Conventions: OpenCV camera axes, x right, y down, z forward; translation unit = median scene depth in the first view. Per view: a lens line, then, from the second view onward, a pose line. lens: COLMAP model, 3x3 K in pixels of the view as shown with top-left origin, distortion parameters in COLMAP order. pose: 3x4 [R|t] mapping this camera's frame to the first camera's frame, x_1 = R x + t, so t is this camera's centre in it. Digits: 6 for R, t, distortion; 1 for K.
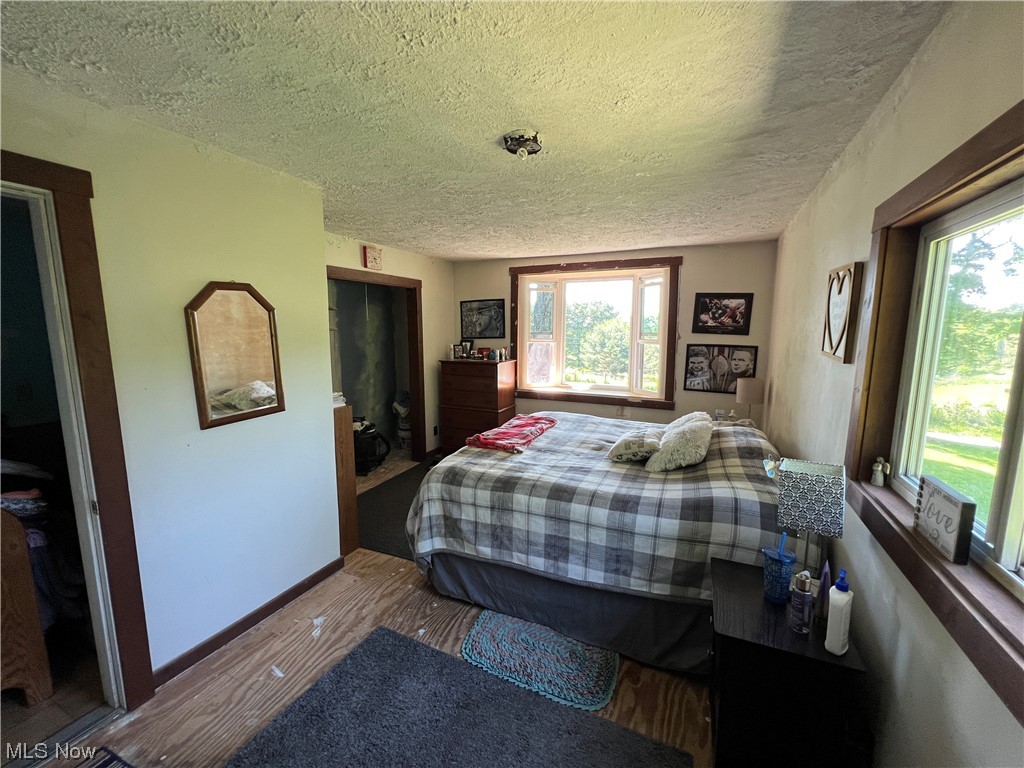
lens RADIAL K [[411.6, 0, 514.2], [0, 411.6, 384.4], [0, 0, 1]] dist [-0.000496, -0.000002]
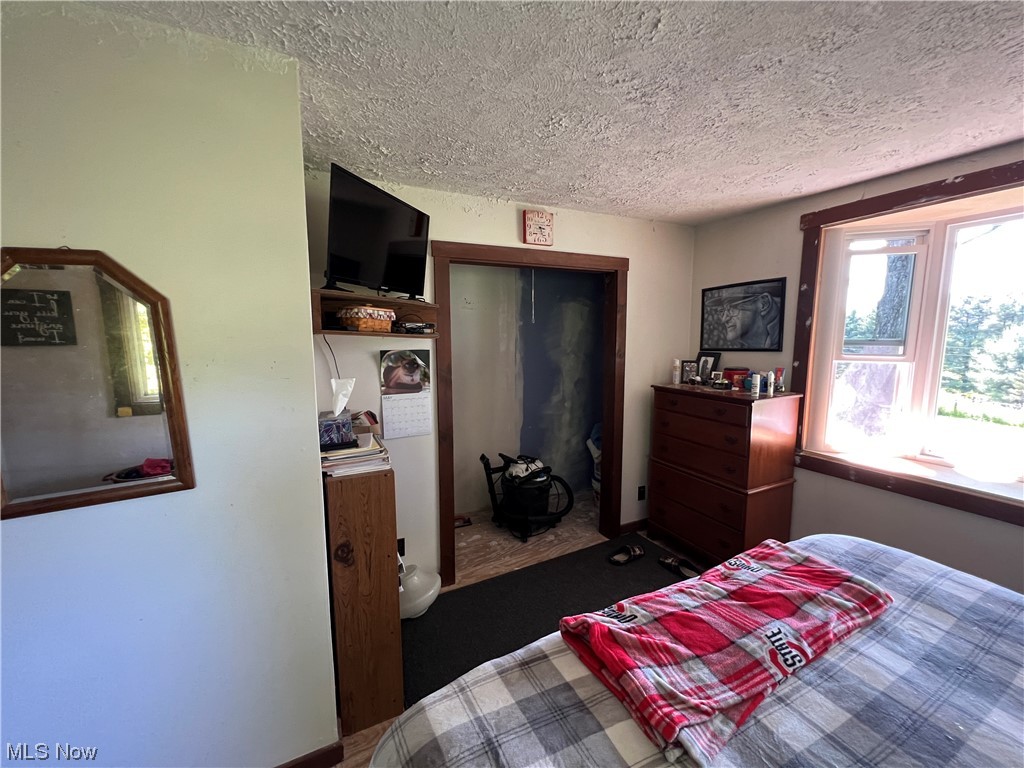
lens RADIAL K [[411.6, 0, 514.2], [0, 411.6, 384.4], [0, 0, 1]] dist [-0.000496, -0.000002]
pose [[0.779607, 0.070689, -0.622266, 0.042471], [-0.079508, 0.996741, 0.013618, -0.050112], [0.621201, 0.038858, 0.782687, 0.373077]]
